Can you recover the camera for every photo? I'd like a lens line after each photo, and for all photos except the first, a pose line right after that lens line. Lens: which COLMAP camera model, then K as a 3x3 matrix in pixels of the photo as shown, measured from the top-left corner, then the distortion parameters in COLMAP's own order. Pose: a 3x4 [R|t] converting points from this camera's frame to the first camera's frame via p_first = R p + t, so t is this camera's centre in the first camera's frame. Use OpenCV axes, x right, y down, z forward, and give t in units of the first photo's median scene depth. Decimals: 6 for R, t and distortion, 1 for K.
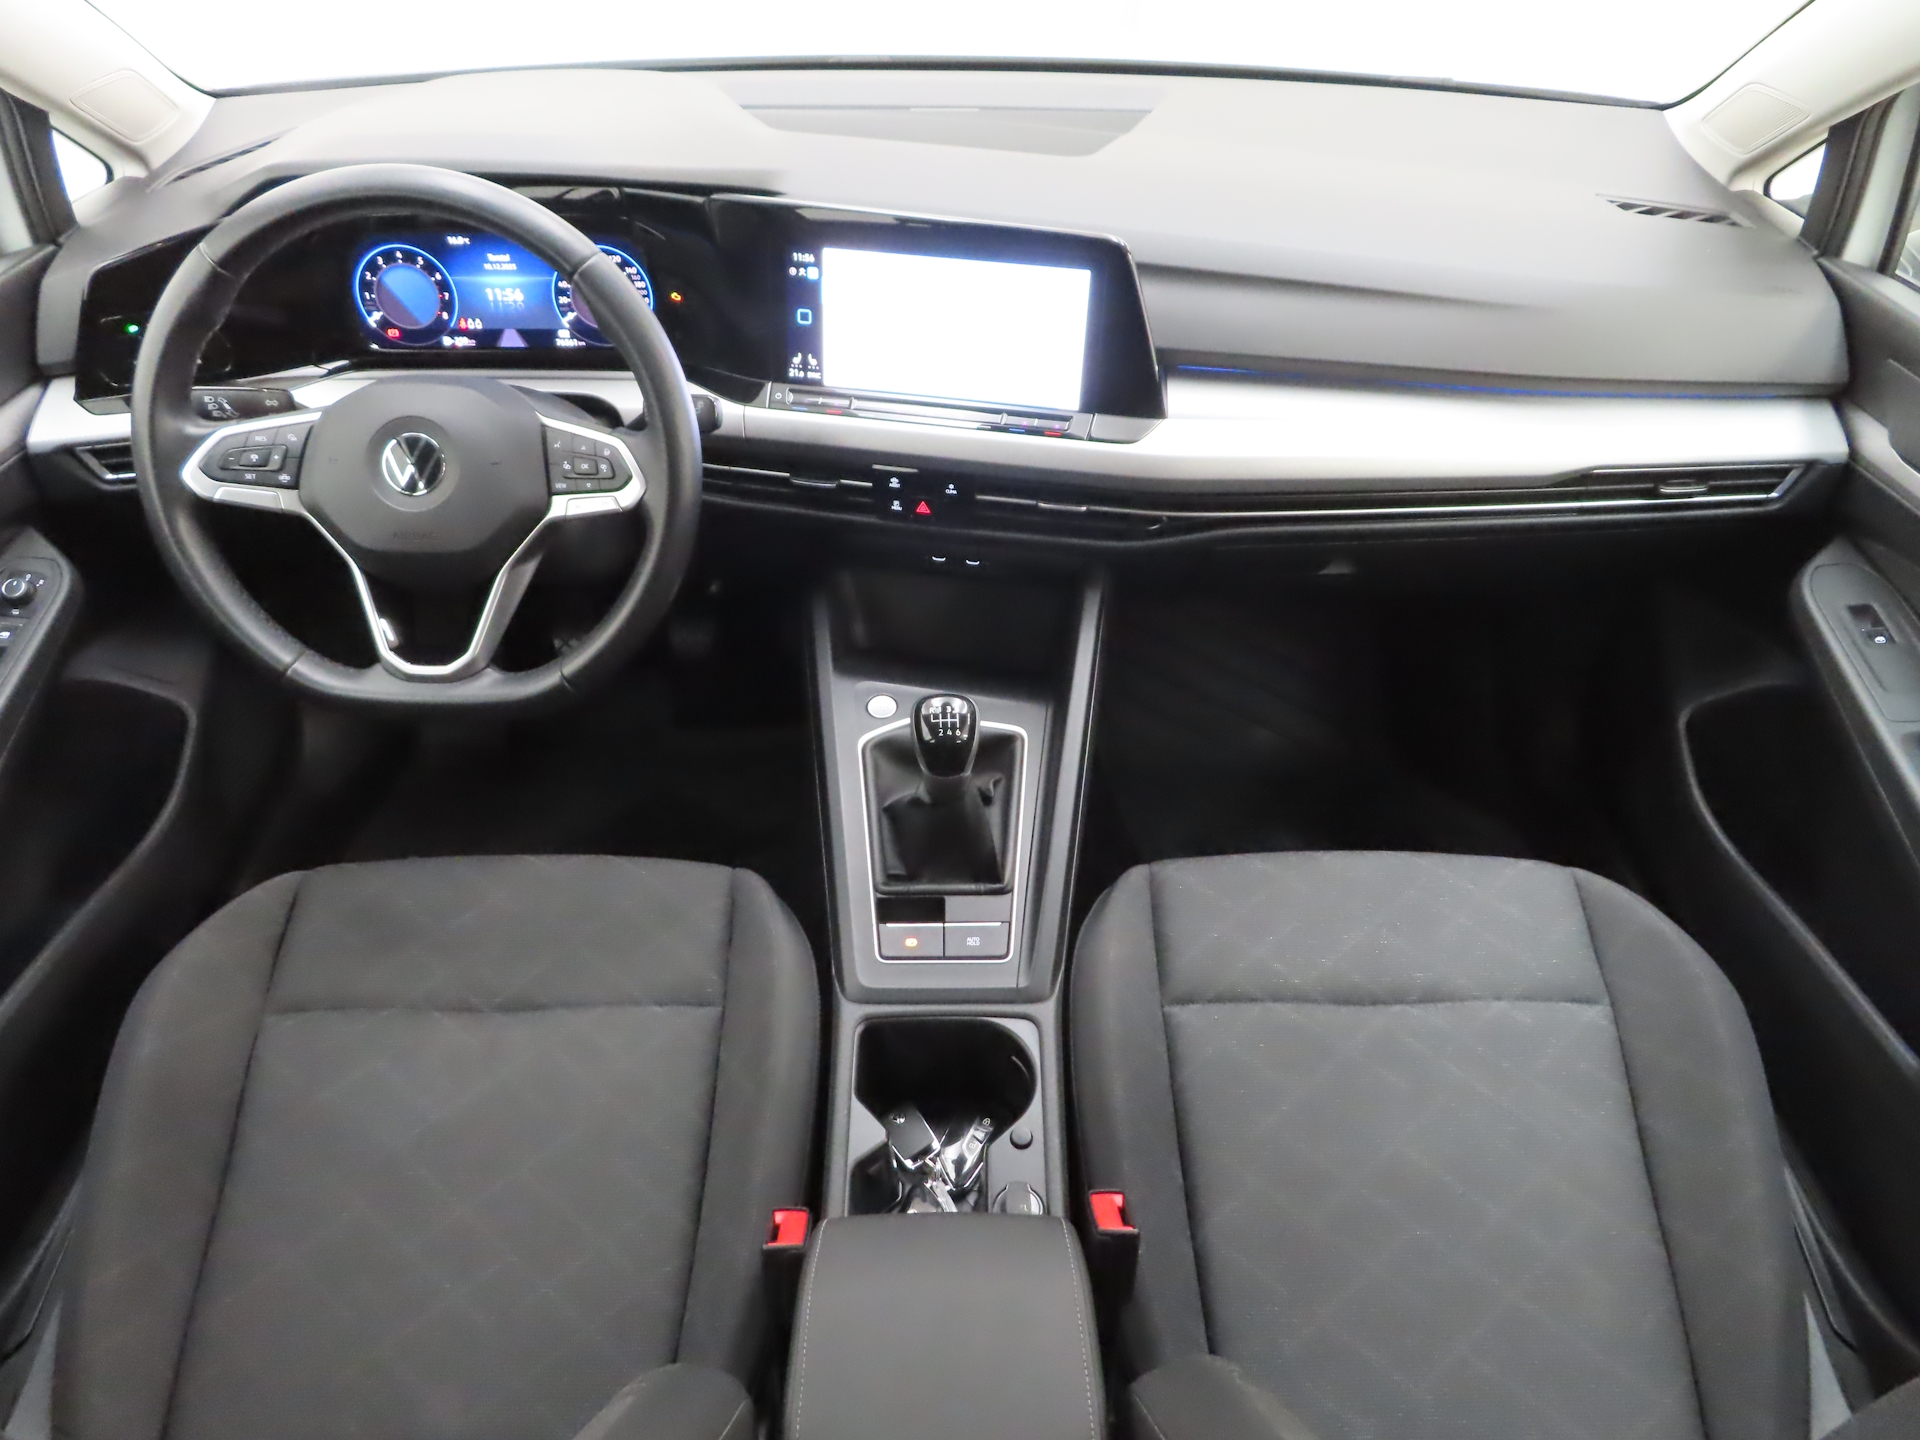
lens RADIAL K [[1374.1, 0, 960.0], [0, 1374.1, 720.0], [0, 0, 1]] dist [-0.014677, 0.006582]
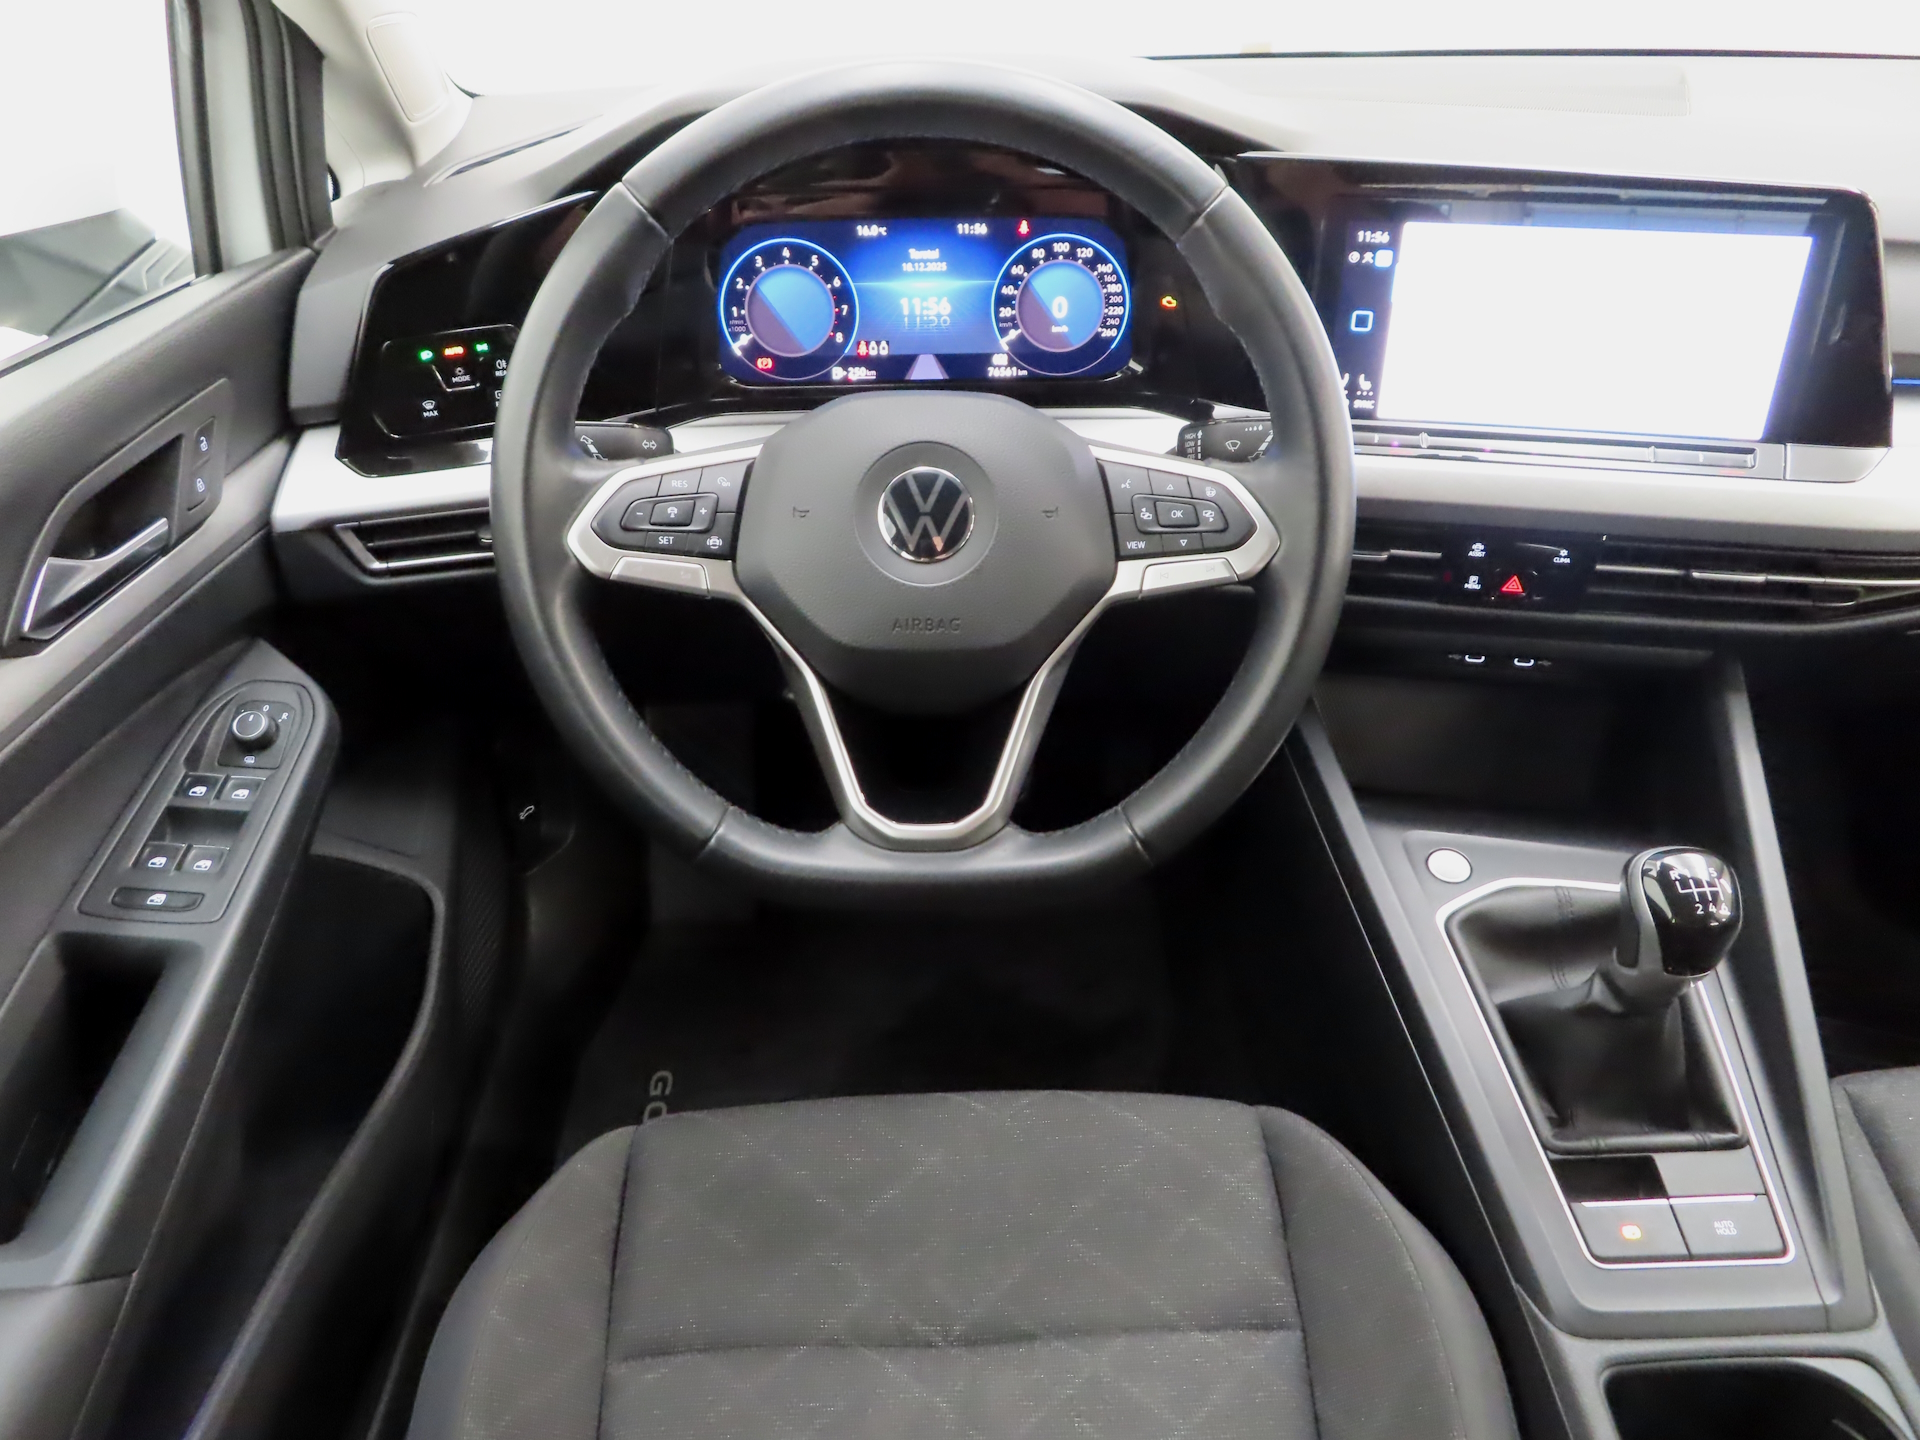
lens RADIAL K [[1374.1, 0, 960.0], [0, 1374.1, 720.0], [0, 0, 1]] dist [-0.014677, 0.006582]
pose [[0.999704, -0.024292, -0.000962, -0.329975], [0.024073, 0.994669, -0.100265, -0.021345], [0.003392, 0.100213, 0.994960, 0.313206]]
